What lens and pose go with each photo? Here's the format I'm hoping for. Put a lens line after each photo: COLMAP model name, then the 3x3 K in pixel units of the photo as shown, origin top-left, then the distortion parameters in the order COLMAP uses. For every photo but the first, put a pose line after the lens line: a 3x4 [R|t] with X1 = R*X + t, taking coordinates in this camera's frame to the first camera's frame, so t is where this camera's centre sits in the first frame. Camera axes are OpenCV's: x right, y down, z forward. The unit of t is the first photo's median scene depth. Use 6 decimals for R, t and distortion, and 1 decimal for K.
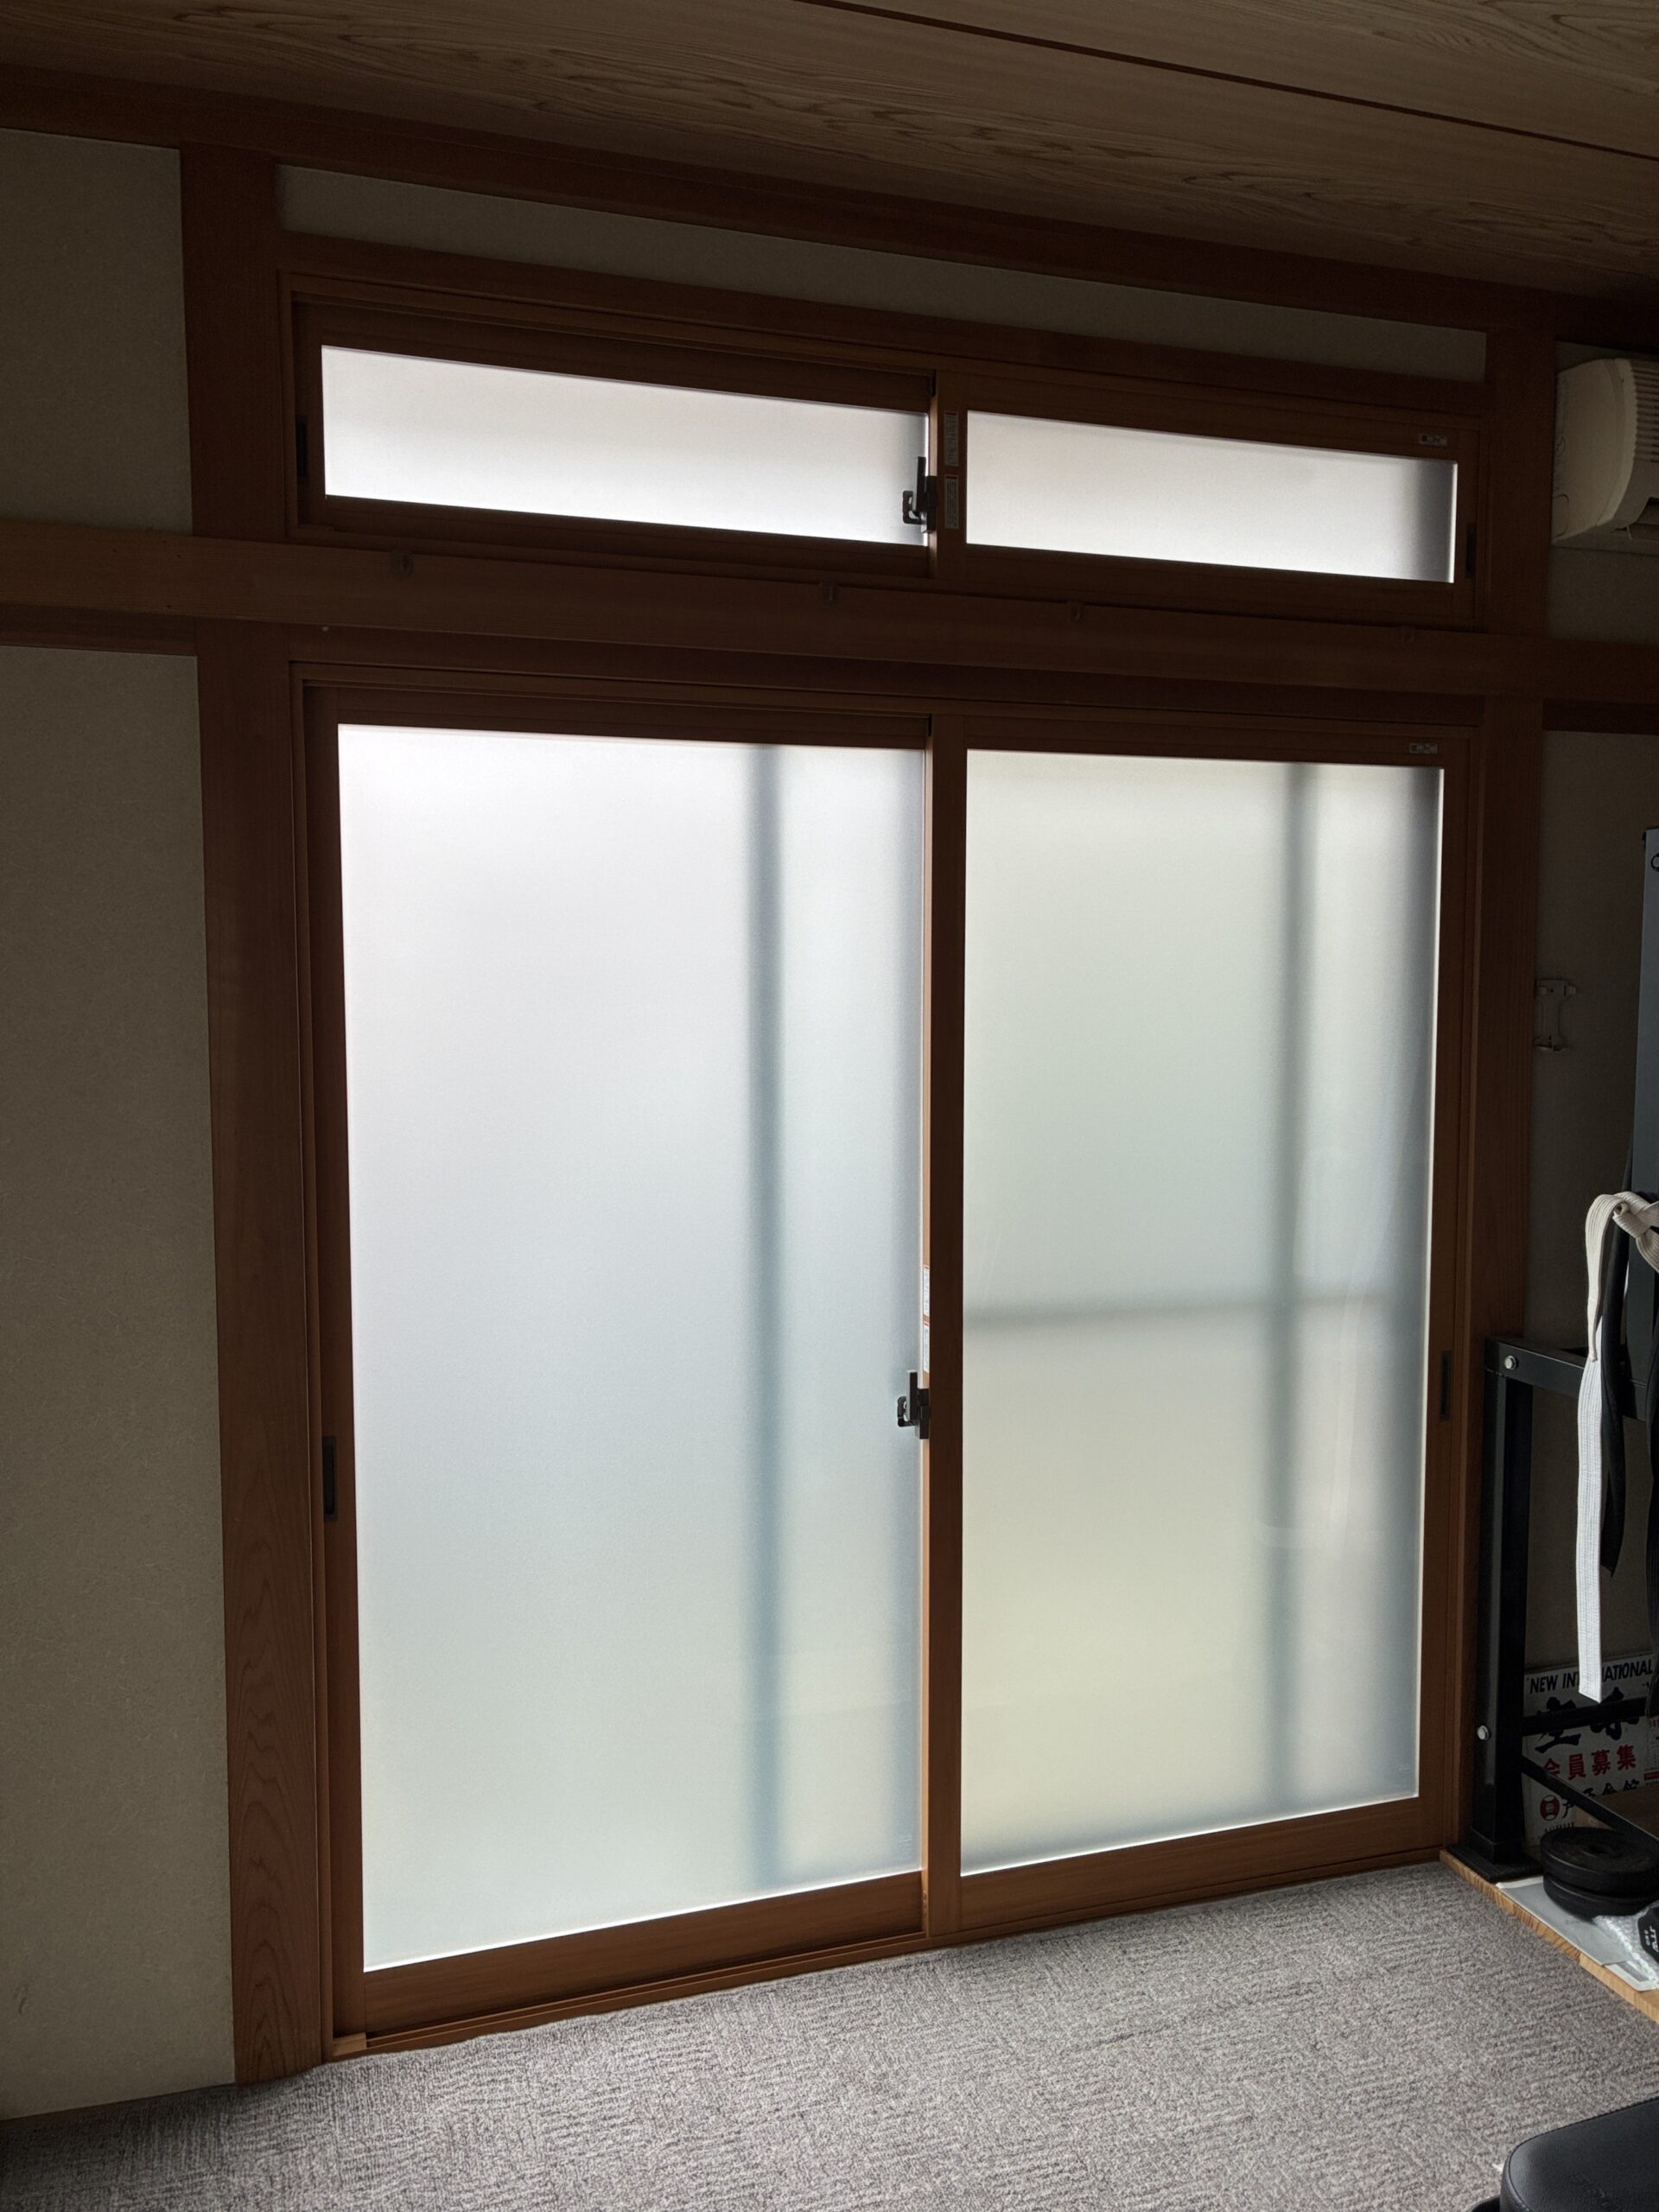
lens RADIAL K [[1900.9, 0, 836.9], [0, 1900.9, 1104.2], [0, 0, 1]] dist [0.061508, -0.054146]
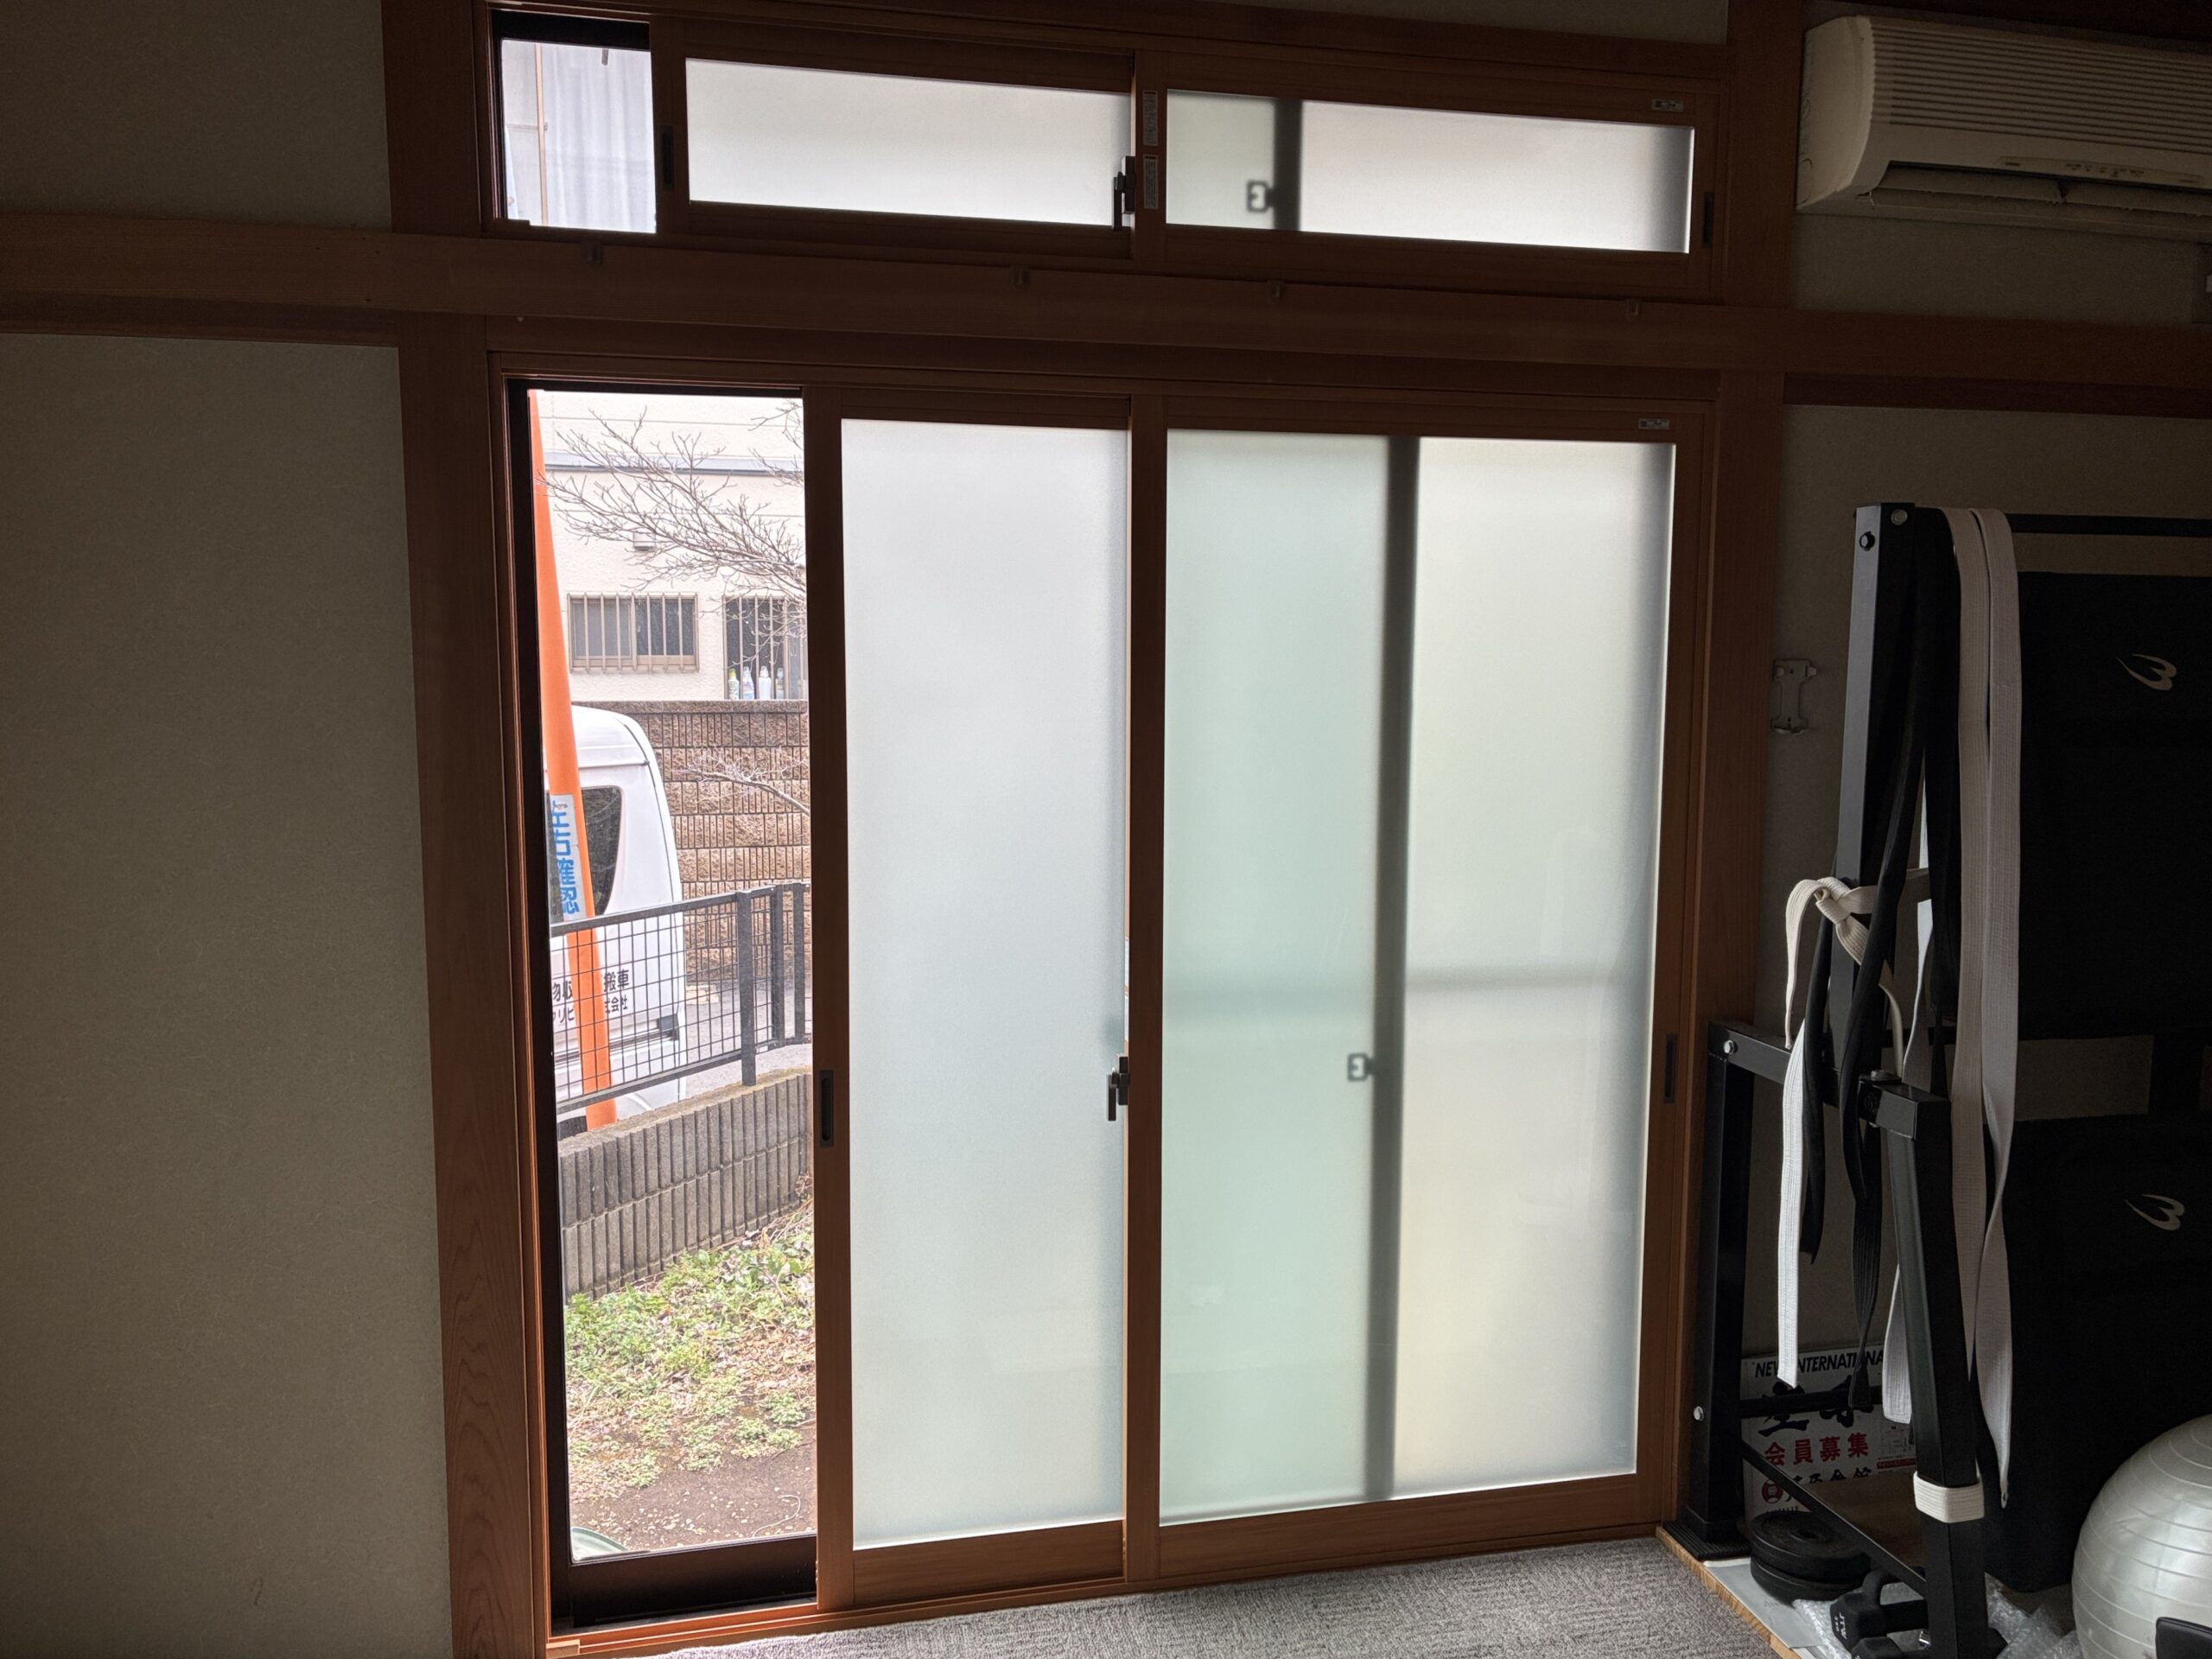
lens RADIAL K [[1790.6, 0, 1082.2], [0, 1790.6, 844.9], [0, 0, 1]] dist [0.078644, -0.110911]
pose [[0.993422, 0.014295, -0.113613, 0.130674], [-0.010168, 0.999270, 0.036825, -0.001042], [0.114056, -0.035428, 0.992842, 0.038329]]
